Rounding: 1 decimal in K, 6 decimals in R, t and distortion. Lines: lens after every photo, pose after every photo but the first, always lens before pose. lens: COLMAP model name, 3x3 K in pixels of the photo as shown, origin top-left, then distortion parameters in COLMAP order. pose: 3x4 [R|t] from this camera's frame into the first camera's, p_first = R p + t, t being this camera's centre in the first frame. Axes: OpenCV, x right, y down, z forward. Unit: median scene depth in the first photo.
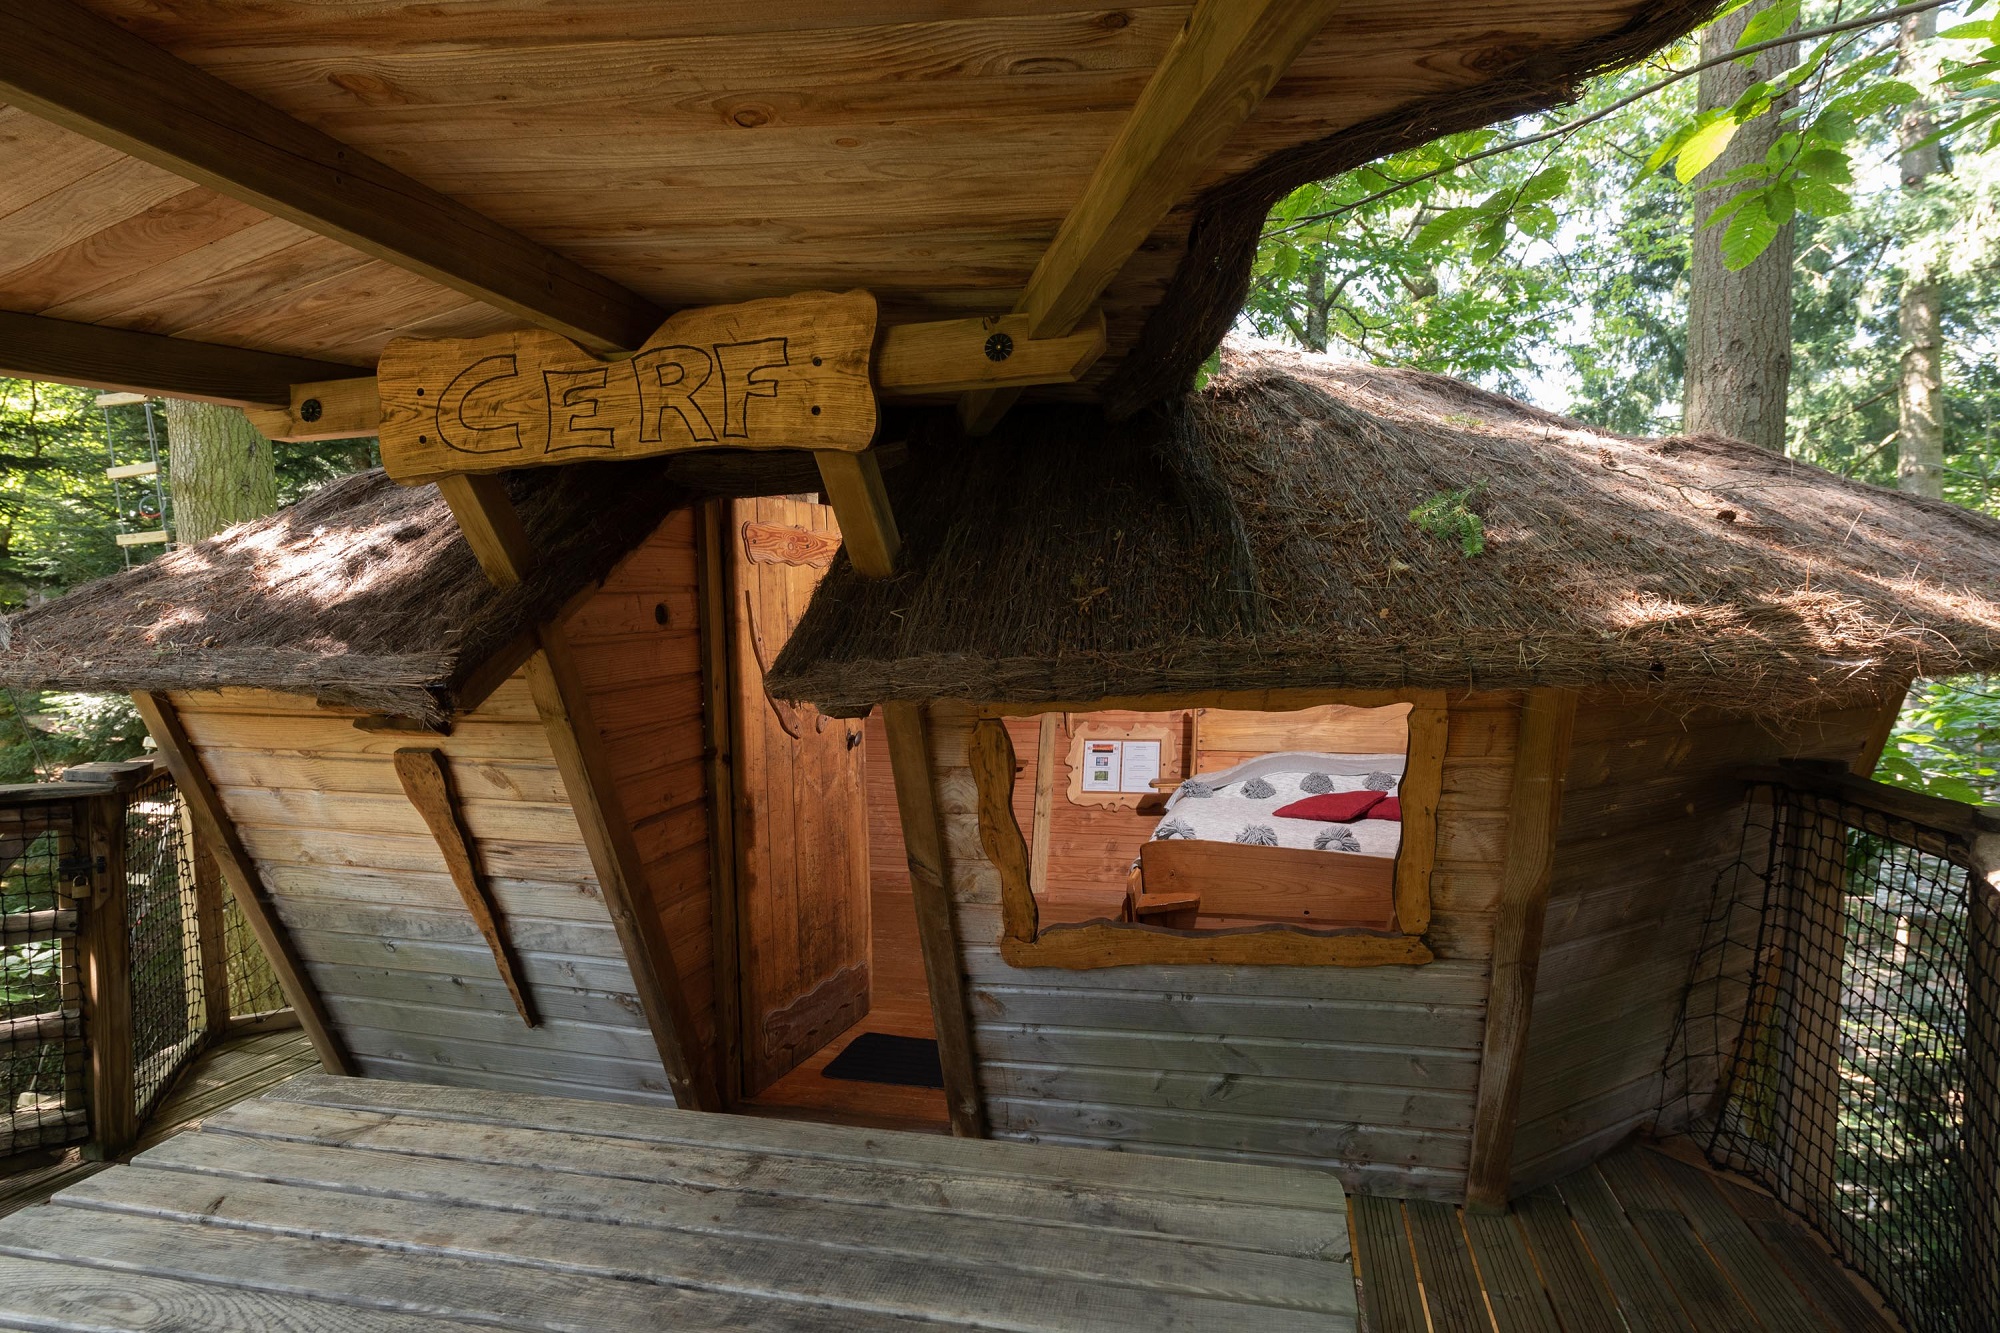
lens RADIAL K [[1114.5, 0, 998.4], [0, 1114.5, 661.3], [0, 0, 1]] dist [0.015603, -0.000842]
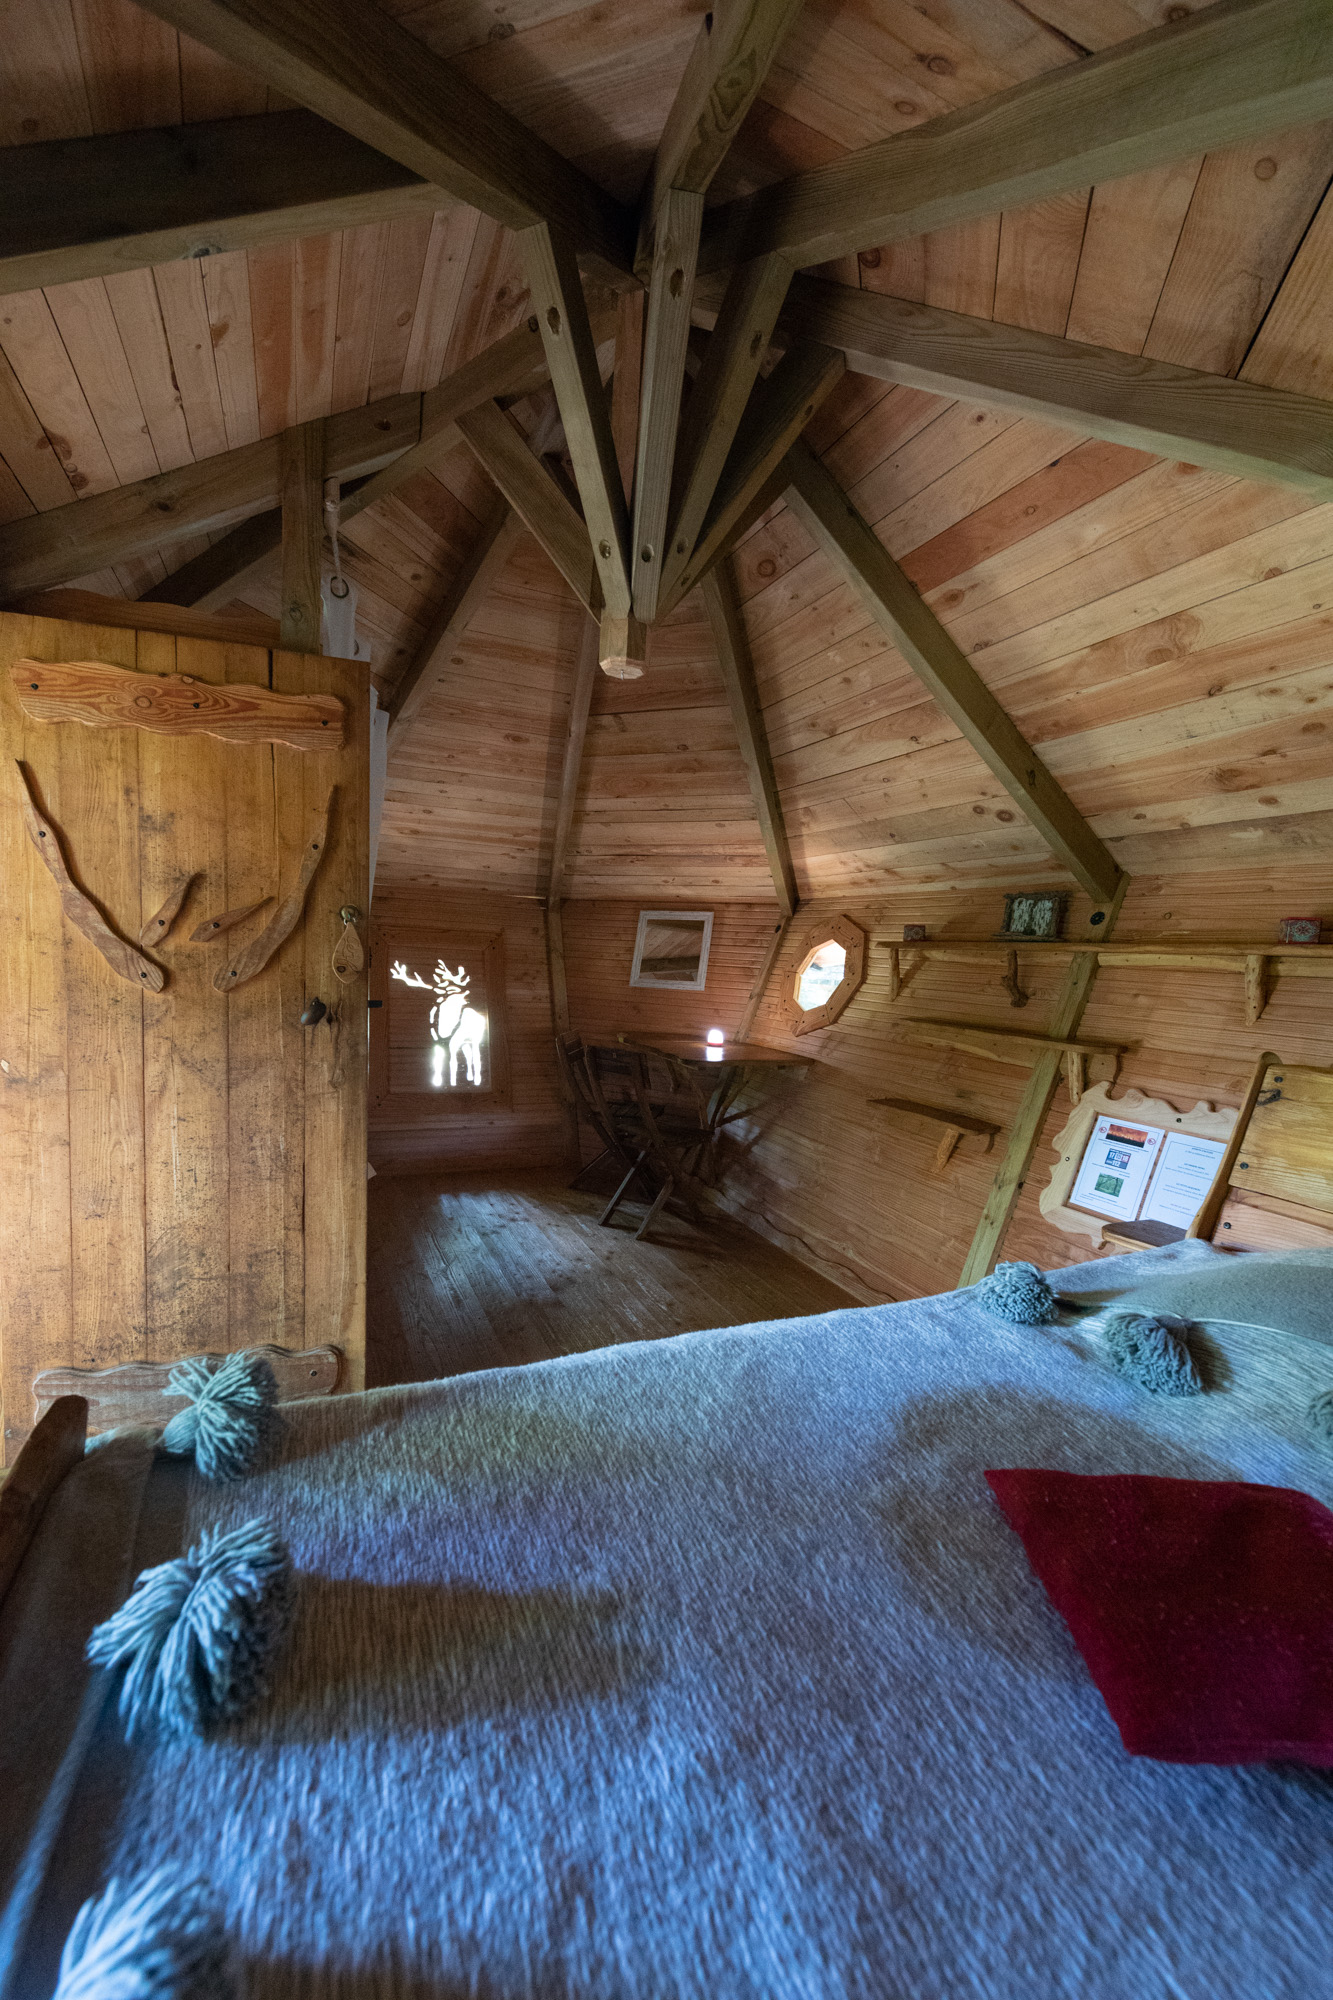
lens RADIAL K [[801.4, 0, 658.6], [0, 801.4, 1000.1], [0, 0, 1]] dist [0.007729, -0.004032]
pose [[0.642849, 0.087920, -0.760931, 0.482132], [-0.055248, 0.996126, 0.068421, -0.002233], [0.763998, -0.001944, 0.645215, 1.171457]]
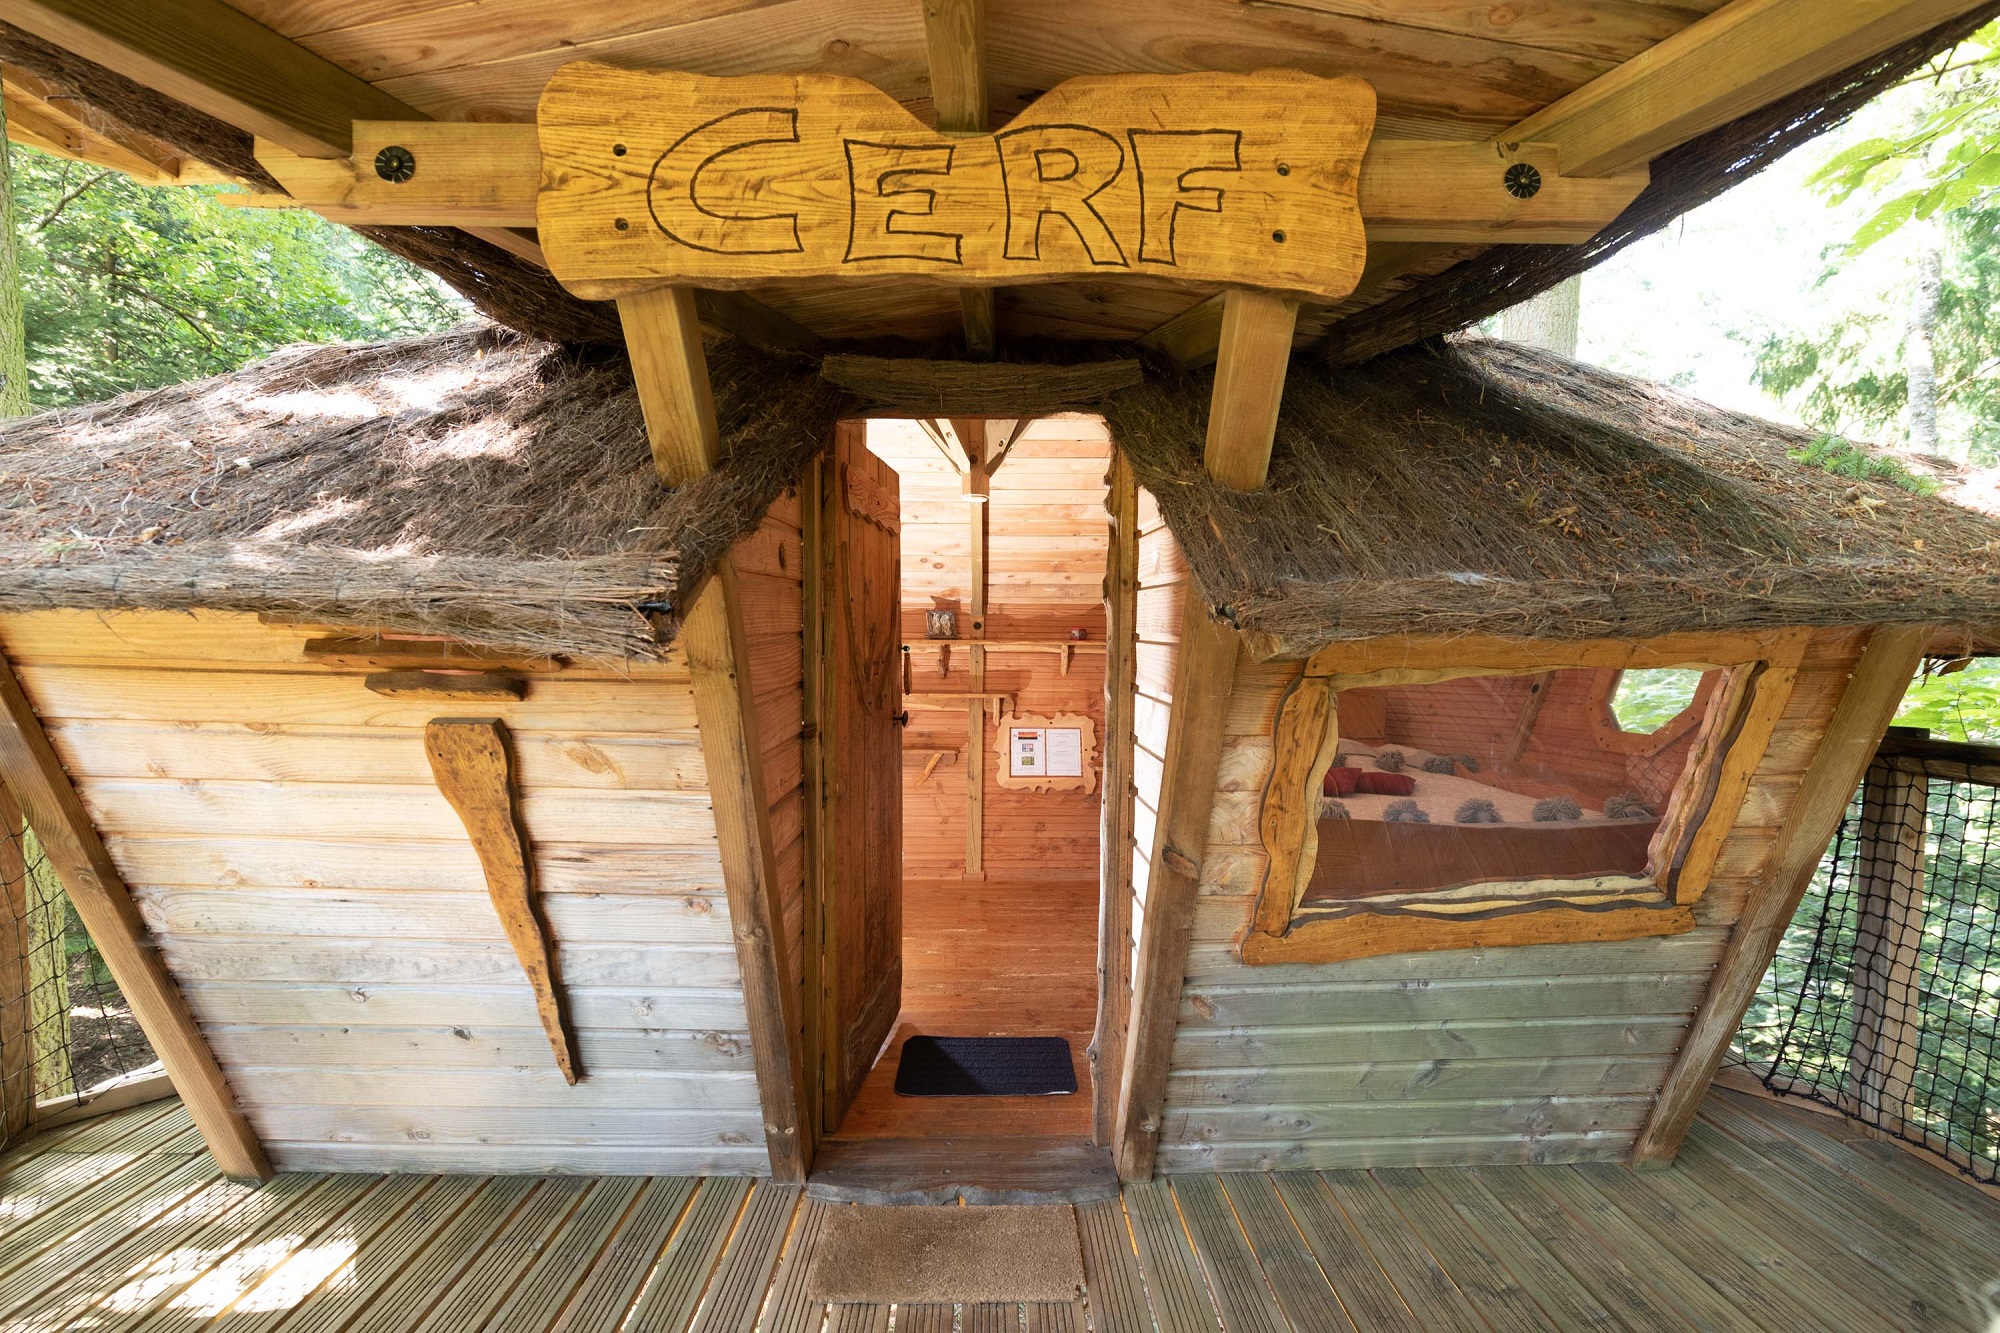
lens RADIAL K [[890.6, 0, 1001.1], [0, 890.6, 666.0], [0, 0, 1]] dist [0.009062, -0.001294]
pose [[0.955610, 0.018831, 0.294032, -0.376315], [-0.014665, 0.999758, -0.016367, 0.050941], [-0.294269, 0.011329, 0.955655, 0.372556]]
